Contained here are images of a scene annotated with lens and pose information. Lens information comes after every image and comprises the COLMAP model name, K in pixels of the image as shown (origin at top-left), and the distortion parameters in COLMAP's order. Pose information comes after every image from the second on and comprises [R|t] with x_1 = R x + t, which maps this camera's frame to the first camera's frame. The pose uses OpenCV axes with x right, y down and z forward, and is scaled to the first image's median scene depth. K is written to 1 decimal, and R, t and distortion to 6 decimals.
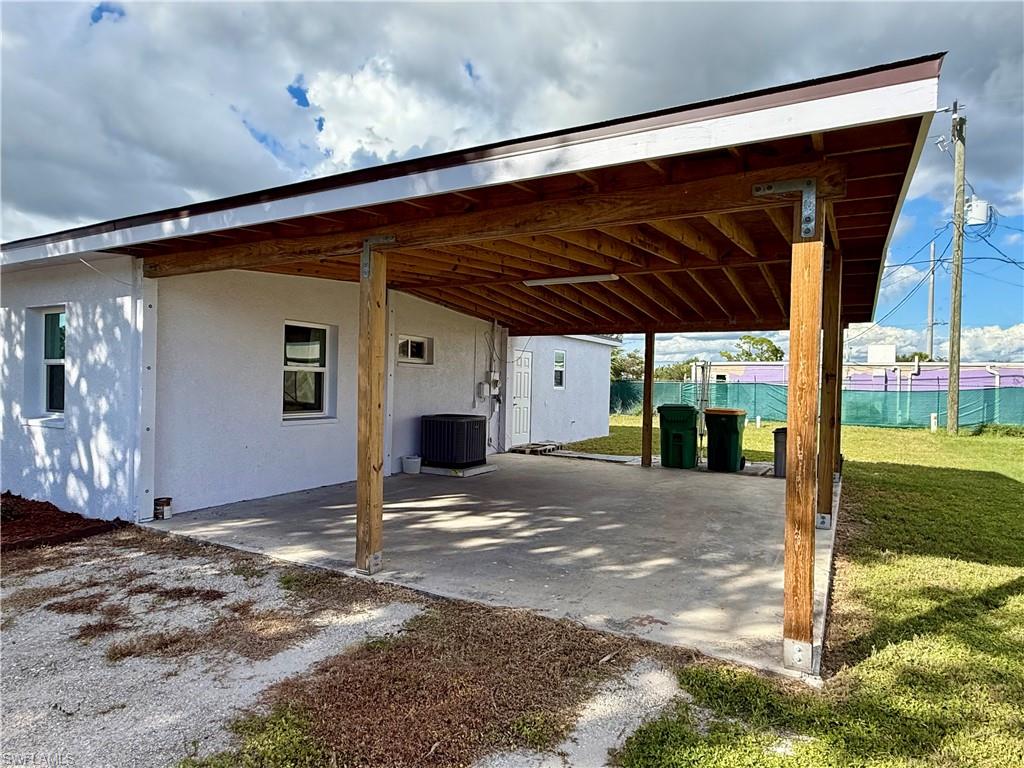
lens RADIAL K [[603.7, 0, 515.5], [0, 603.7, 386.9], [0, 0, 1]] dist [0.007469, 0.006261]
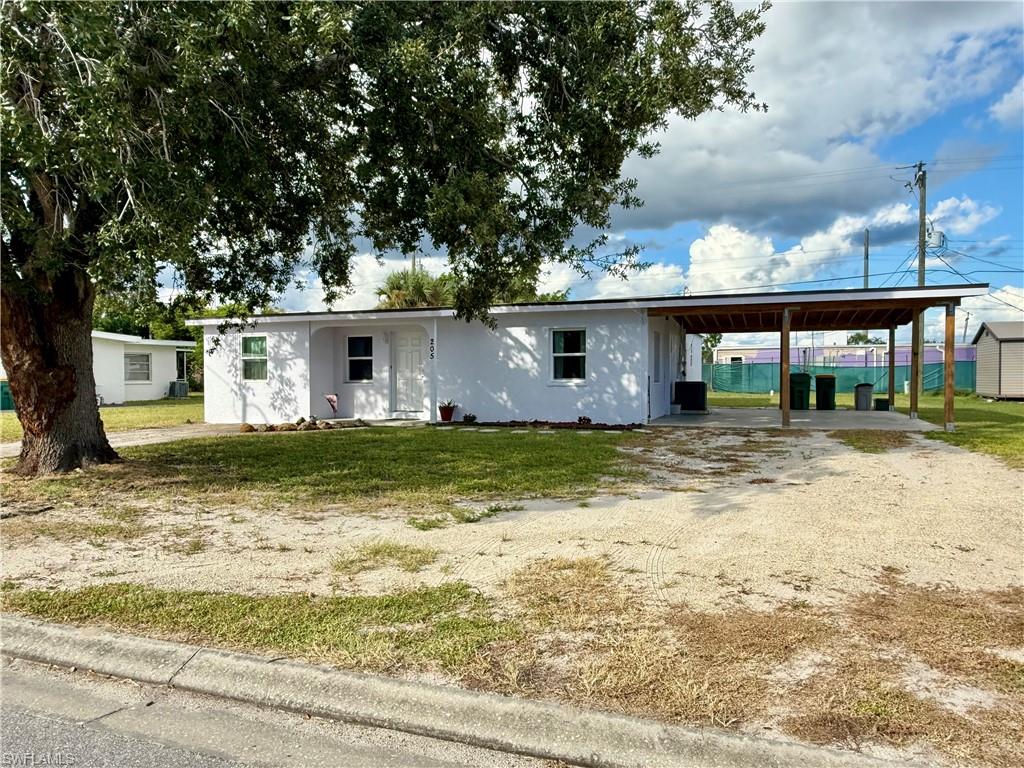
lens RADIAL K [[691.1, 0, 510.0], [0, 691.1, 383.4], [0, 0, 1]] dist [-0.002503, 0.004505]
pose [[0.989331, -0.025738, 0.143396, -1.481996], [0.024276, 0.999634, 0.011934, 0.028723], [-0.143651, -0.008325, 0.989593, -1.477589]]
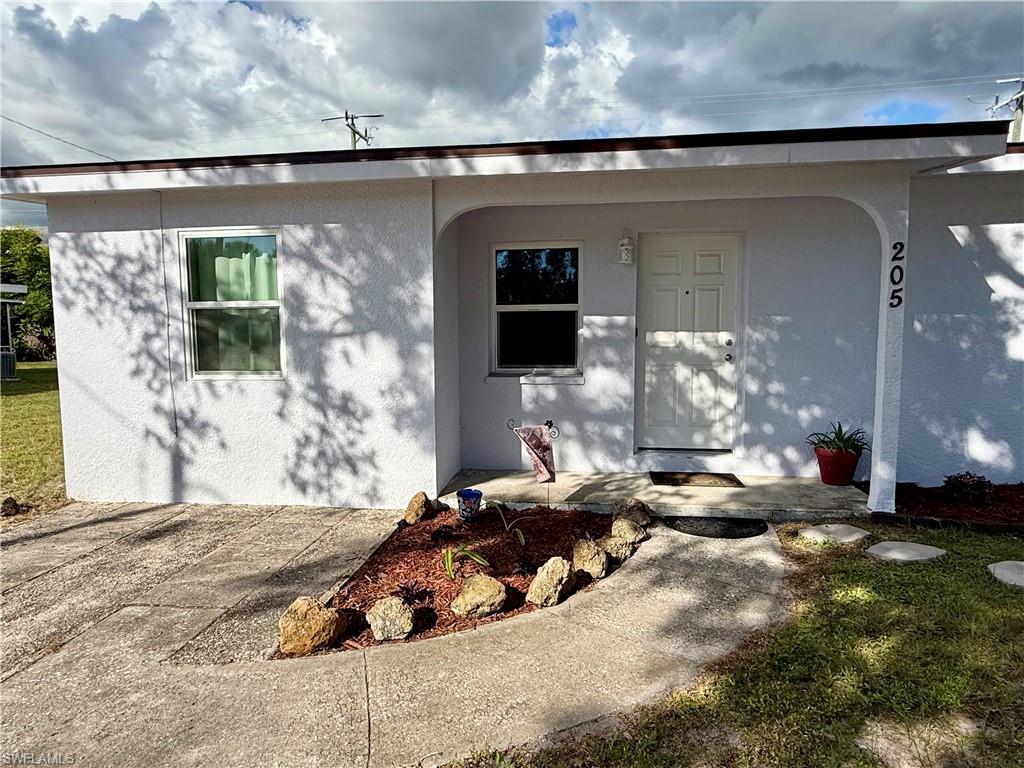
lens RADIAL K [[625.7, 0, 505.4], [0, 625.7, 395.6], [0, 0, 1]] dist [-0.009909, 0.006839]
pose [[0.919273, -0.073569, 0.386684, -2.121520], [0.032490, 0.993208, 0.111726, -0.036482], [-0.392277, -0.090143, 0.915420, 0.723921]]
